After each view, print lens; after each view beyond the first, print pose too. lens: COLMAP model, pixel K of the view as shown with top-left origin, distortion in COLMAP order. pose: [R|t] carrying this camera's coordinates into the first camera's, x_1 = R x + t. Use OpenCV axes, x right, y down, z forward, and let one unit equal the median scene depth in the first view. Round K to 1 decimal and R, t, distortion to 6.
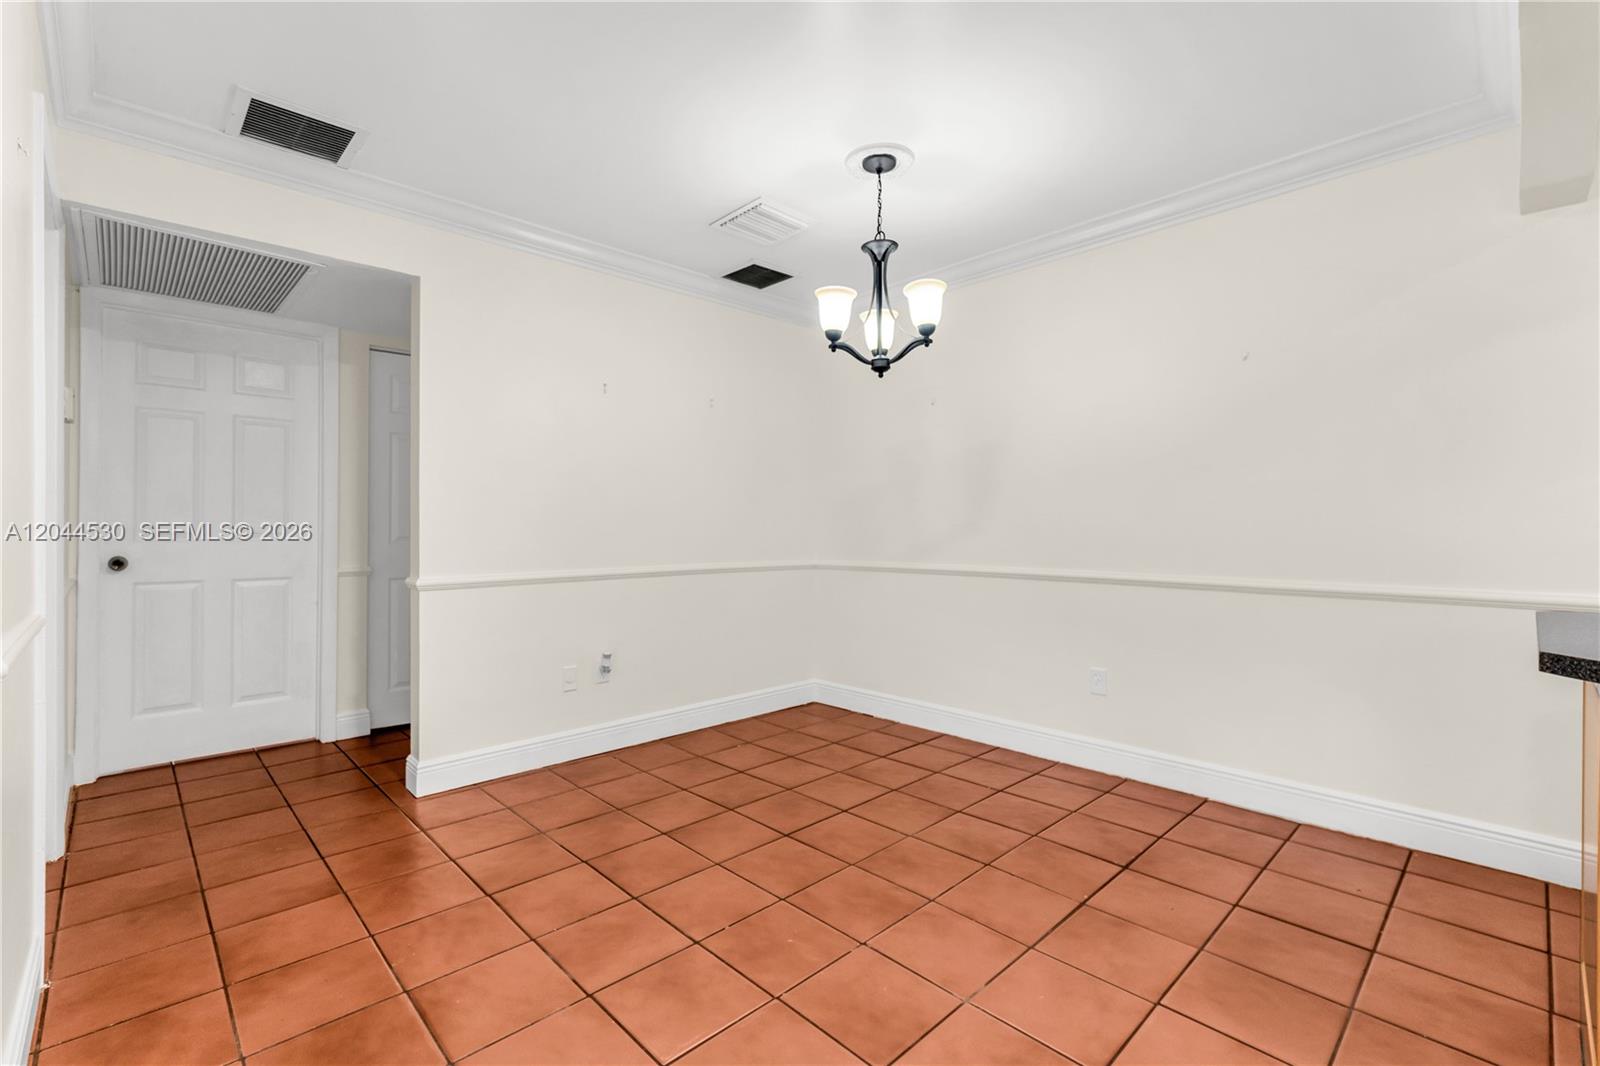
lens RADIAL K [[704.7, 0, 786.6], [0, 704.7, 527.0], [0, 0, 1]] dist [-0.006982, 0.001958]
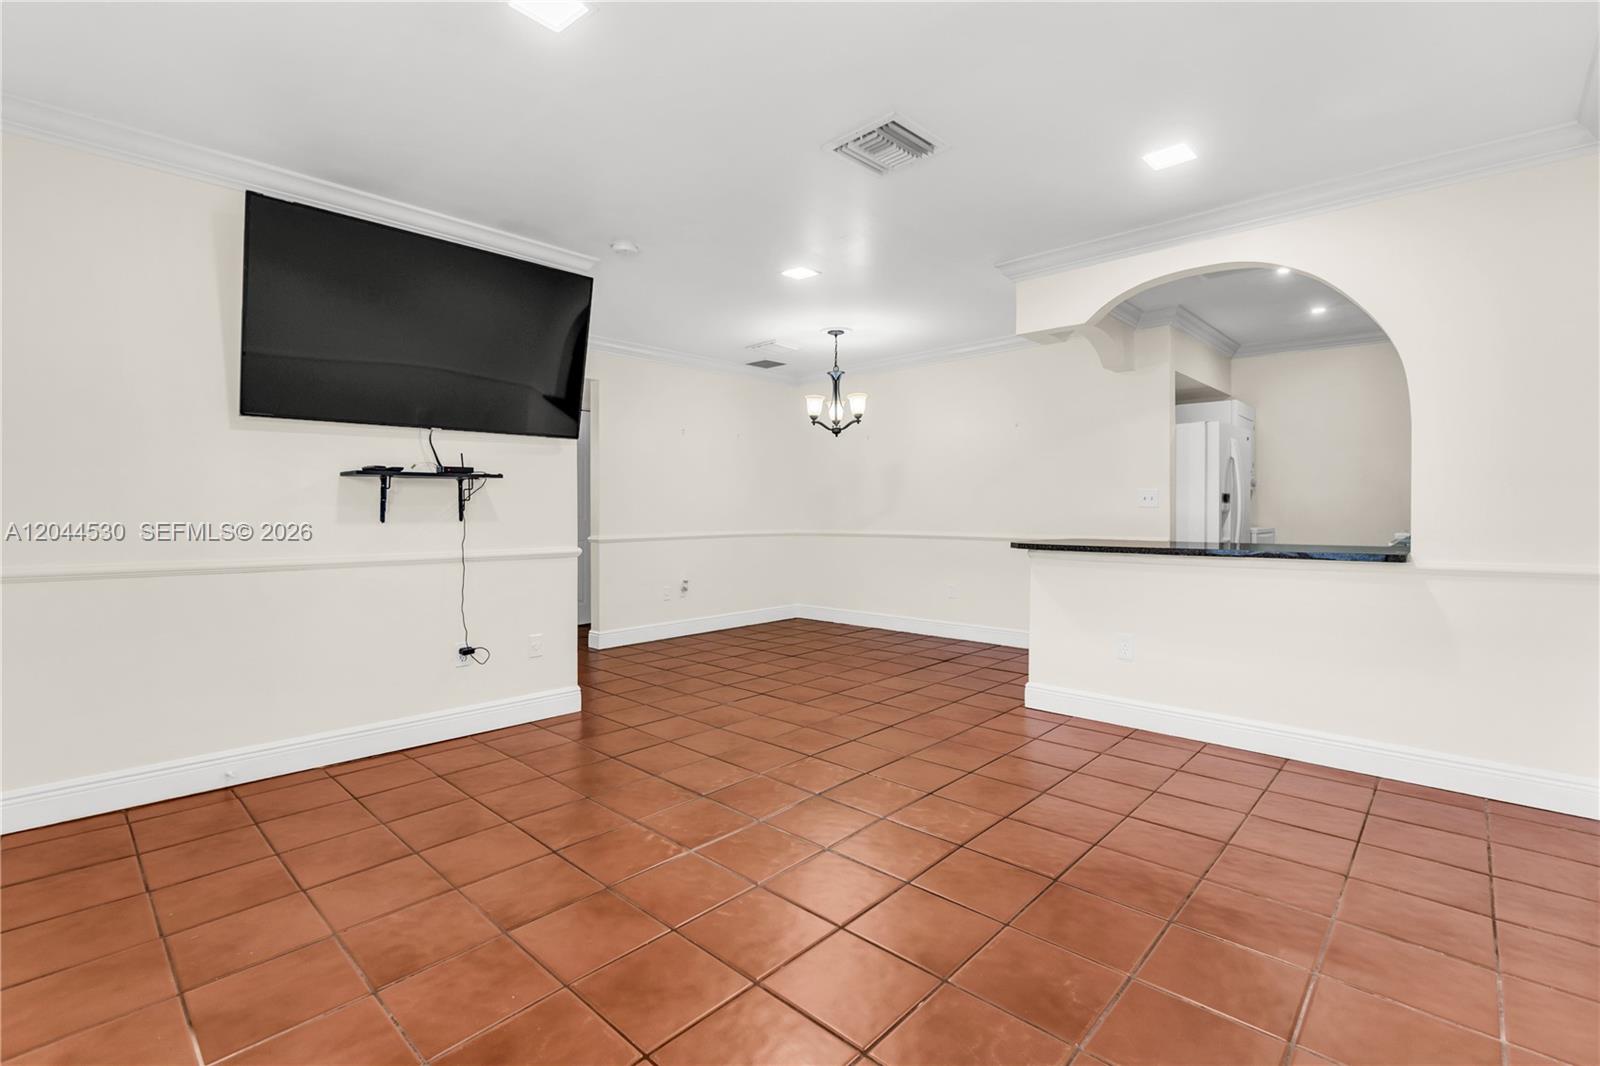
lens RADIAL K [[704.7, 0, 772.6], [0, 704.7, 503.2], [0, 0, 1]] dist [-0.006982, 0.001958]
pose [[0.999319, -0.000725, 0.036885, -0.133757], [0.001112, 0.999944, -0.010494, 0.003650], [-0.036876, 0.010528, 0.999264, -1.083608]]
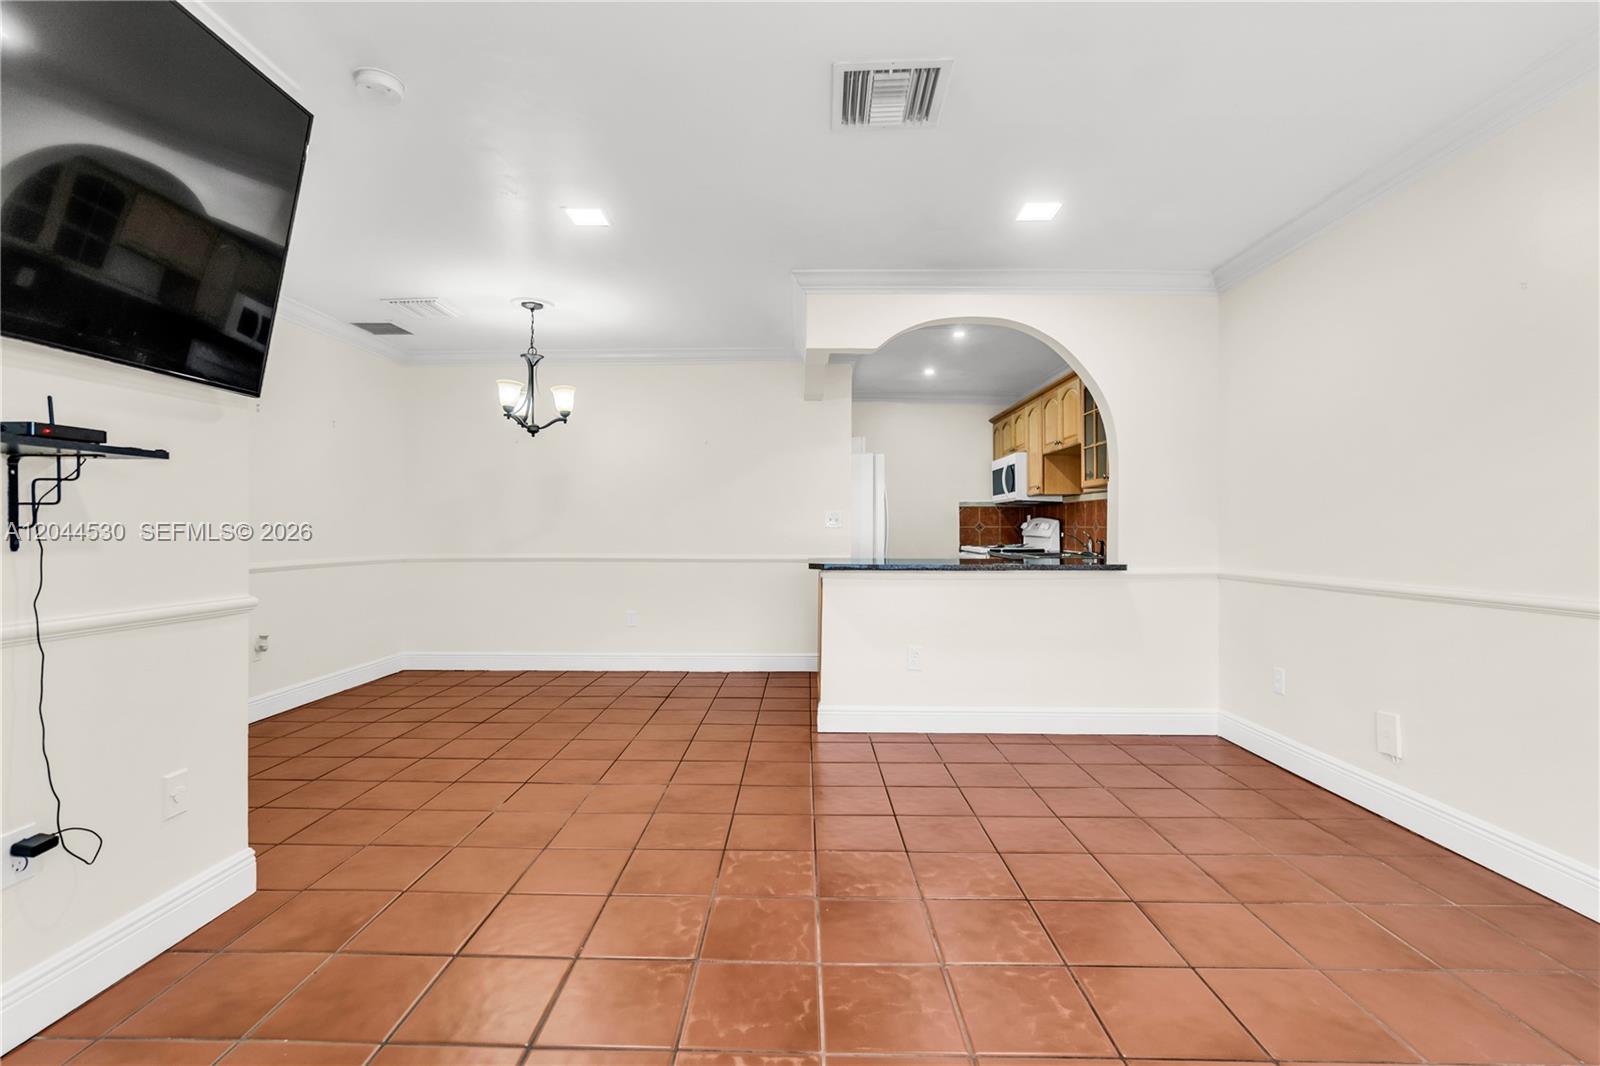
lens RADIAL K [[704.7, 0, 777.5], [0, 704.7, 524.6], [0, 0, 1]] dist [-0.006982, 0.001958]
pose [[0.713931, 0.007325, 0.700178, -0.625697], [-0.002216, 0.999964, -0.008202, 0.004712], [-0.700212, 0.004304, 0.713922, -0.586452]]
